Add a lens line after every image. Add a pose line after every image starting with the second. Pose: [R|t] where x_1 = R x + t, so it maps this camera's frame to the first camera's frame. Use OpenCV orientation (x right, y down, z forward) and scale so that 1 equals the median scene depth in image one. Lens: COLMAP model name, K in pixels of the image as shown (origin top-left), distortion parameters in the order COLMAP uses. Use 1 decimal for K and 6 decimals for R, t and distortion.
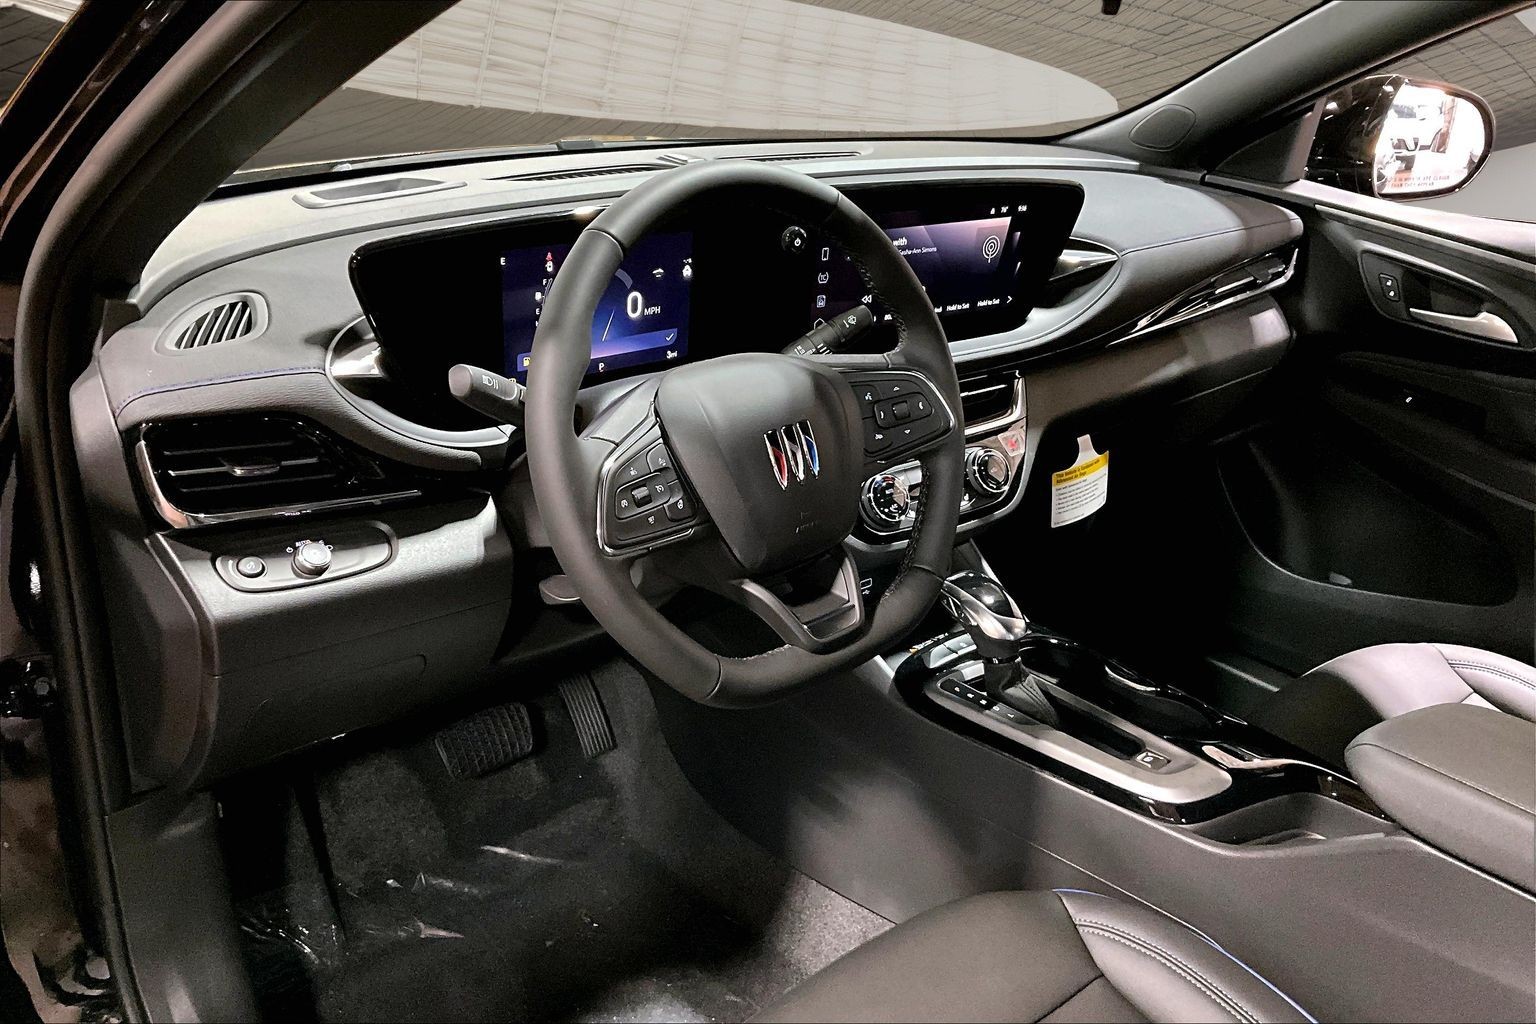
lens RADIAL K [[1251.2, 0, 768.0], [0, 1251.2, 512.0], [0, 0, 1]] dist [0.151009, -0.426728]
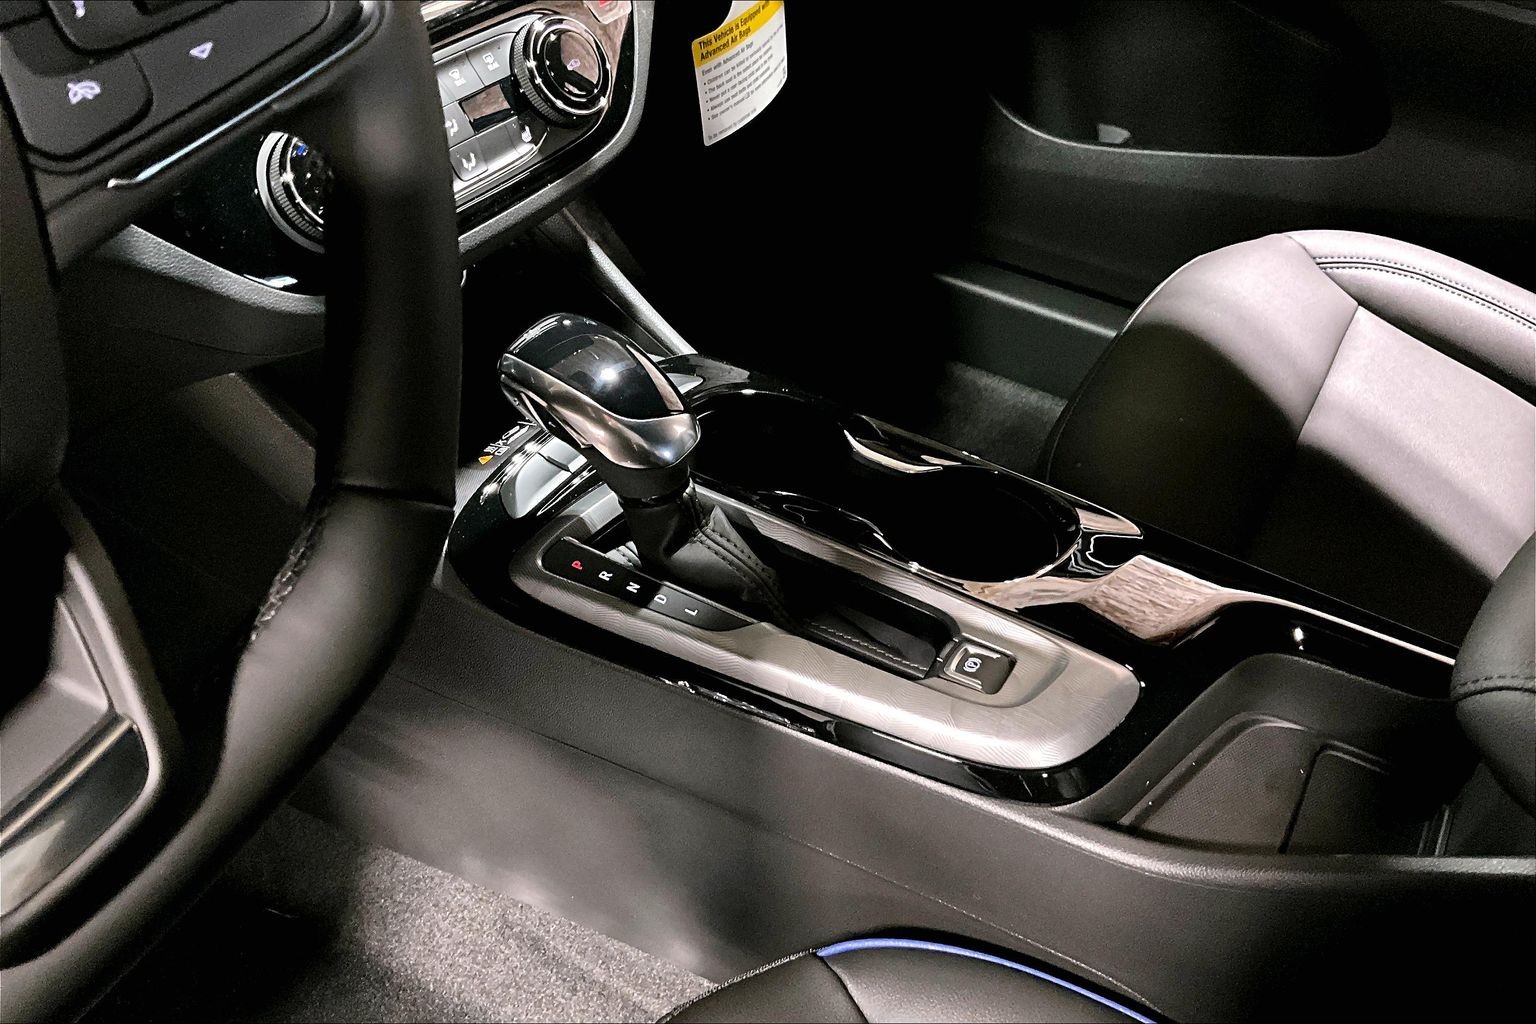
lens RADIAL K [[1260.6, 0, 793.9], [0, 1260.6, 511.9], [0, 0, 1]] dist [0.041184, 0.000181]
pose [[0.946689, -0.219852, 0.235467, 0.111382], [0.122483, 0.921677, 0.368117, -0.044137], [-0.297956, -0.319651, 0.899469, 0.506307]]
